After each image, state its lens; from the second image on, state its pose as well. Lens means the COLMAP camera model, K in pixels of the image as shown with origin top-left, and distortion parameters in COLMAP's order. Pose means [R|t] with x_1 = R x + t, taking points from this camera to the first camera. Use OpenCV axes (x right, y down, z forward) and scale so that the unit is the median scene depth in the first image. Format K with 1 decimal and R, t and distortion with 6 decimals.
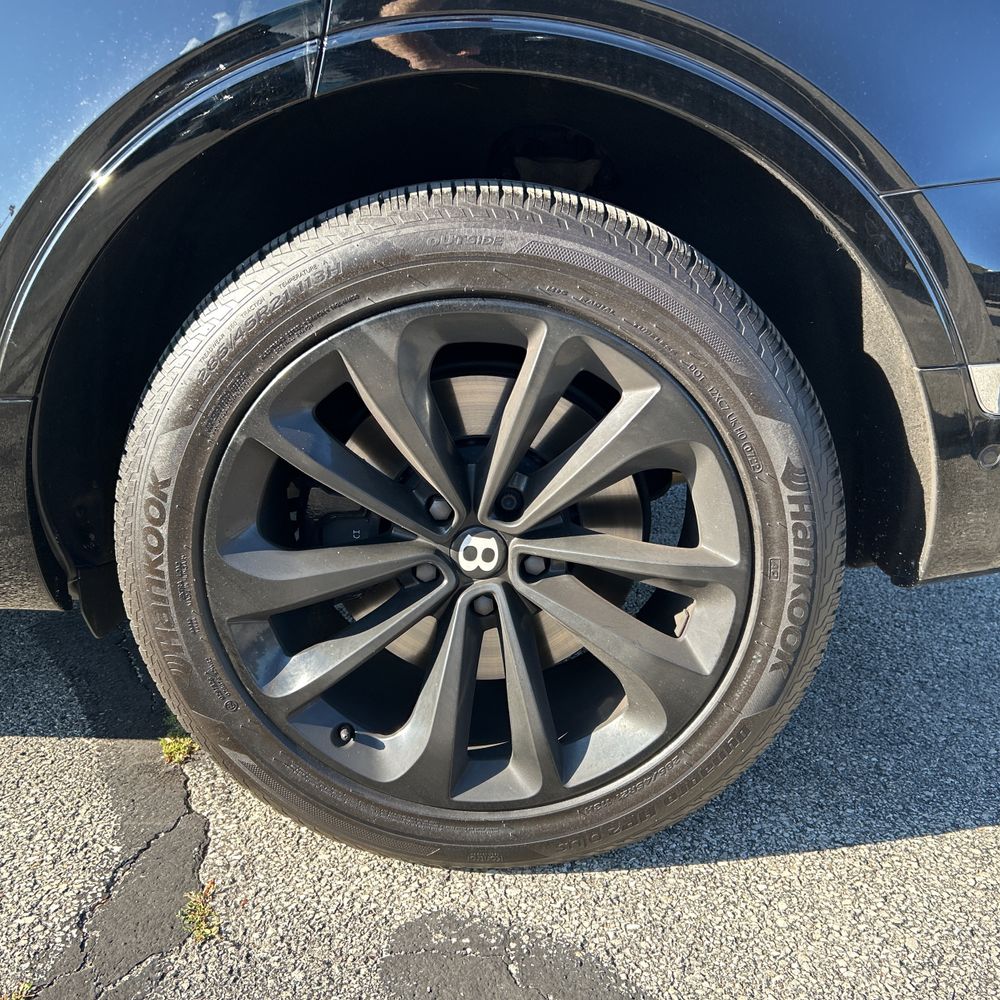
lens RADIAL K [[1002.2, 0, 495.7], [0, 1002.2, 492.2], [0, 0, 1]] dist [0.002511, 0.000000]
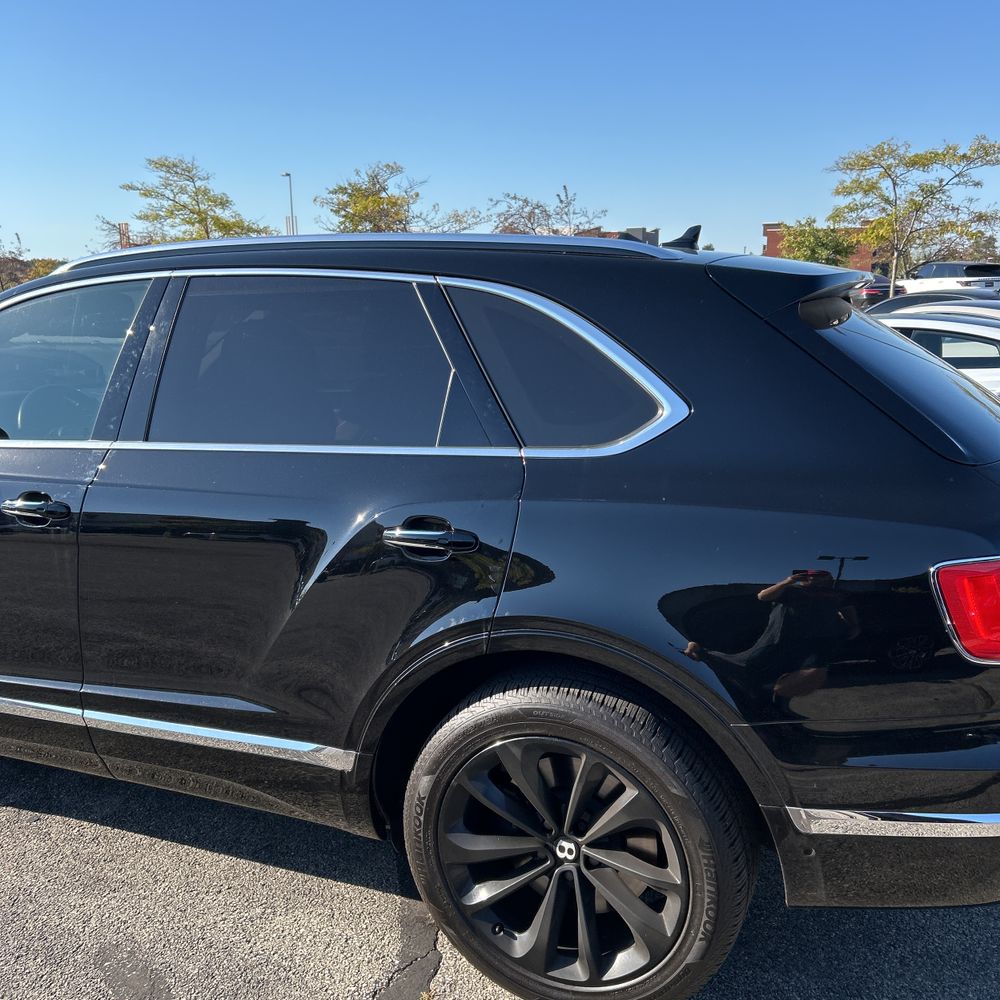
lens RADIAL K [[1002.2, 0, 497.7], [0, 1002.2, 505.3], [0, 0, 1]] dist [0.002511, 0.000000]
pose [[0.925653, 0.042139, -0.376020, 0.584251], [-0.077456, 0.993837, -0.079299, -0.455818], [0.370361, 0.102529, 0.923212, -0.974379]]
